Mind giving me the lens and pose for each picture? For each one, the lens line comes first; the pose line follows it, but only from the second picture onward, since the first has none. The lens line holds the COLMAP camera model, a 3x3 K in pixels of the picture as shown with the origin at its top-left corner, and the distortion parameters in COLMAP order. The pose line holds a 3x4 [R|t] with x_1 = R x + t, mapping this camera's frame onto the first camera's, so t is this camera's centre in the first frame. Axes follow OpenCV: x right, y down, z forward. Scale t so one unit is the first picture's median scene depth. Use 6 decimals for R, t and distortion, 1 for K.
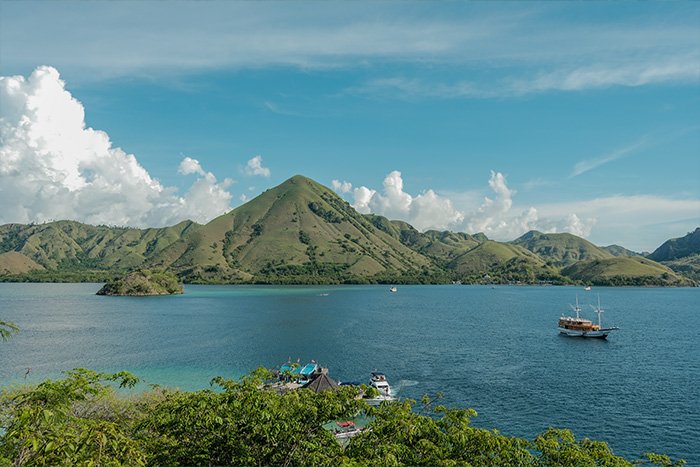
lens RADIAL K [[587.3, 0, 350.0], [0, 587.3, 233.5], [0, 0, 1]] dist [0.015357, -0.004276]
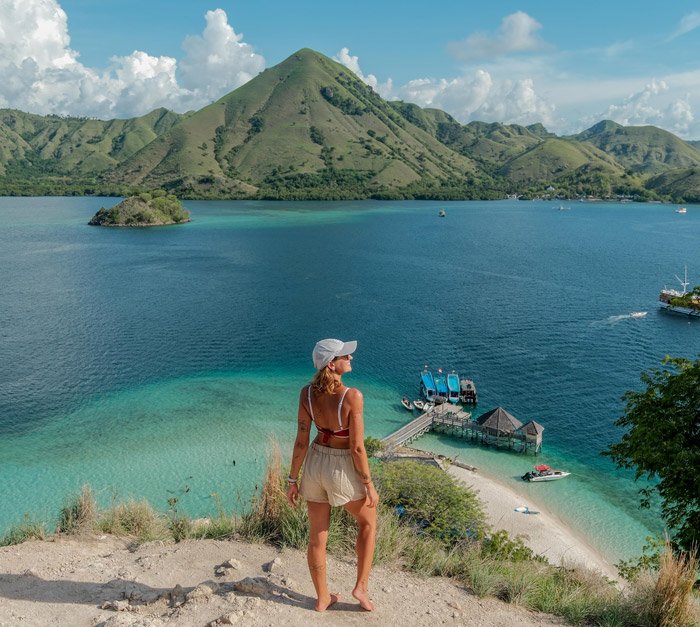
lens RADIAL K [[742.6, 0, 350.0], [0, 742.6, 313.5], [0, 0, 1]] dist [0.016622, -0.035778]
pose [[0.999952, 0.004054, -0.008932, -0.023646], [-0.001609, 0.966051, 0.258348, -0.019561], [0.009676, -0.258321, 0.966011, -0.014700]]
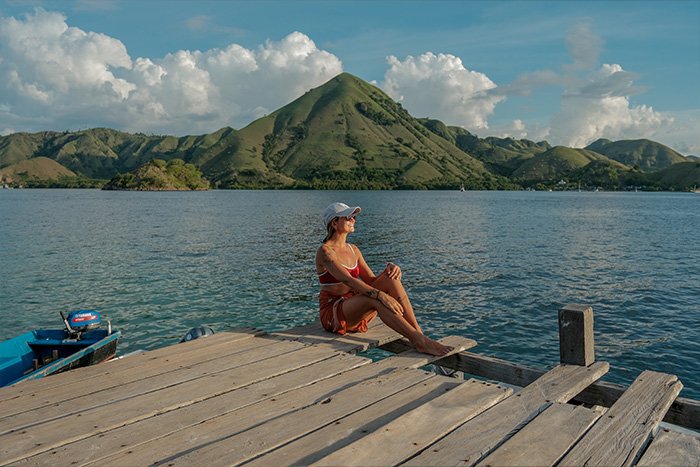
lens RADIAL K [[587.3, 0, 350.0], [0, 587.3, 233.5], [0, 0, 1]] dist [0.015357, -0.004276]
pose [[0.996897, 0.005797, -0.078502, -0.008743], [0.005066, 0.990492, 0.137479, 0.023080], [0.078553, -0.137450, 0.987389, 0.089532]]
